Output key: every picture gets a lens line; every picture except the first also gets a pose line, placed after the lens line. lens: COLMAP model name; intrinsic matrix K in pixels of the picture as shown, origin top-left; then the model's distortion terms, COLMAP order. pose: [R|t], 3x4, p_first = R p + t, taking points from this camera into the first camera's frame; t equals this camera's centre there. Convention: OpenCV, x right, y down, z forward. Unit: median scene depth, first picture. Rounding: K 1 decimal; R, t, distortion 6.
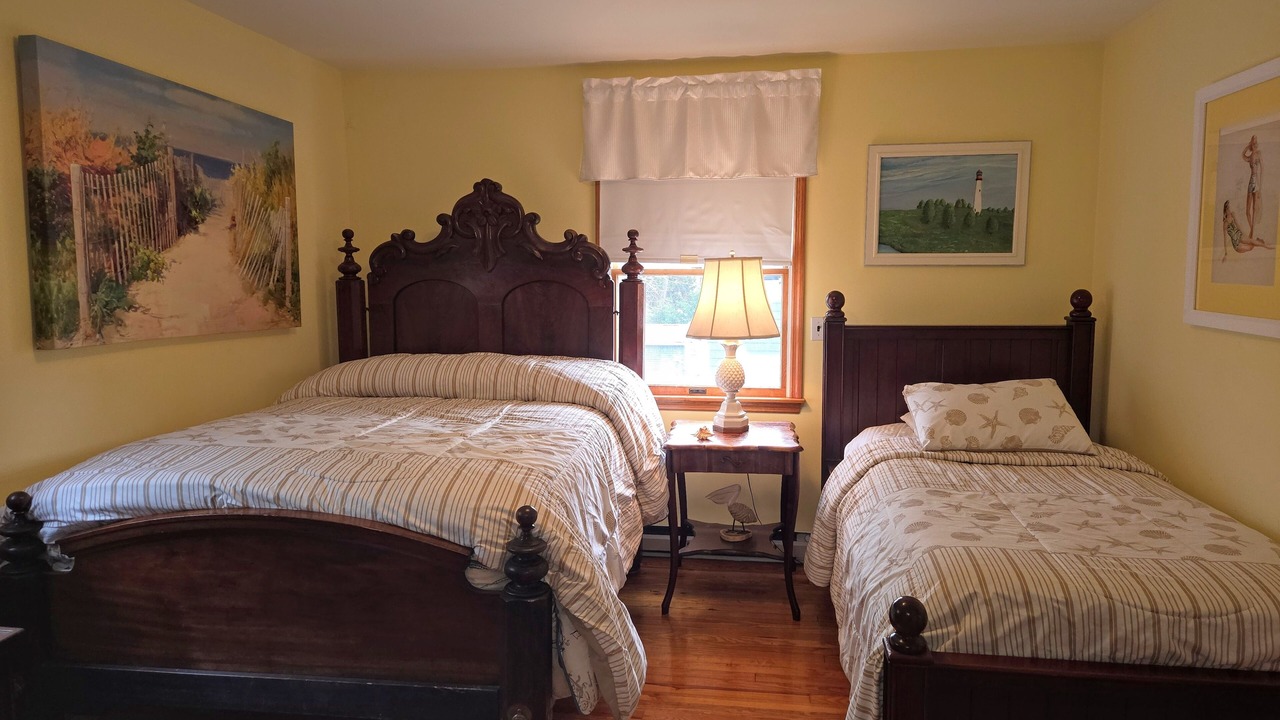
lens RADIAL K [[862.5, 0, 635.6], [0, 862.5, 367.5], [0, 0, 1]] dist [0.083491, -0.075319]
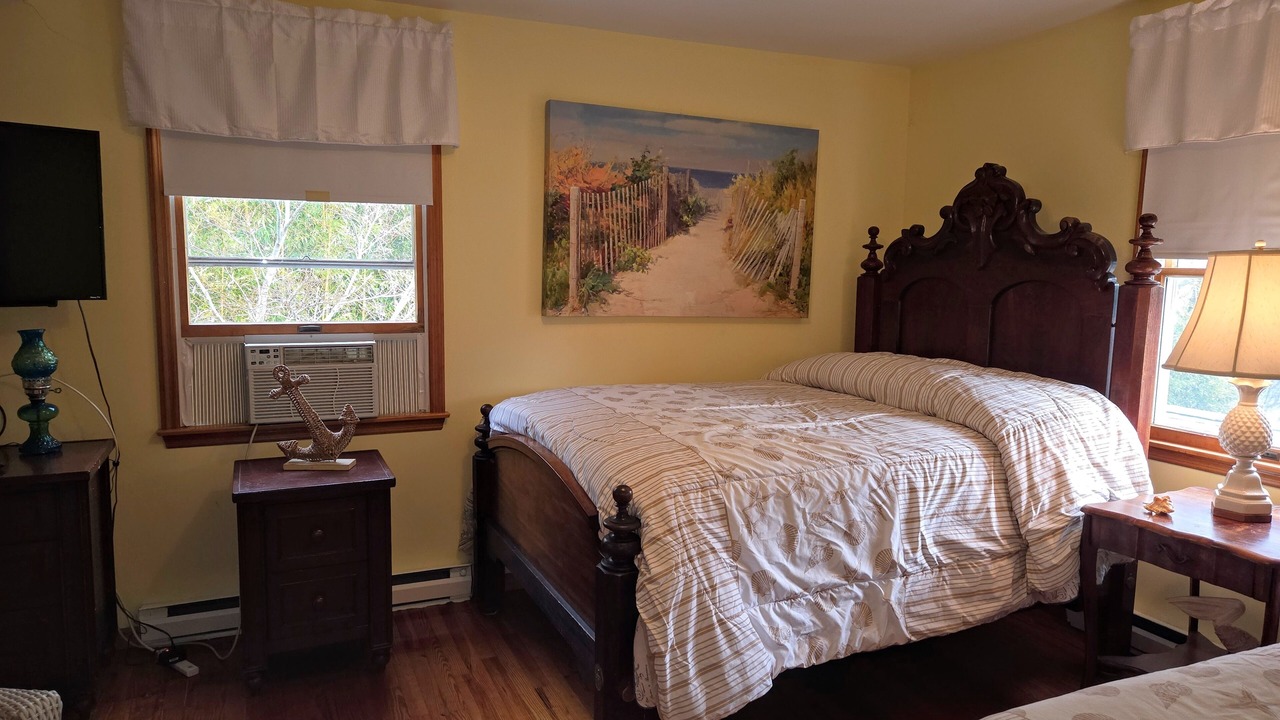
lens RADIAL K [[862.5, 0, 635.6], [0, 862.5, 367.5], [0, 0, 1]] dist [0.083491, -0.075319]
pose [[0.517223, 0.111616, -0.848541, 0.489316], [-0.114456, 0.991574, 0.060665, -0.030543], [0.848163, 0.065744, 0.525640, 0.292245]]
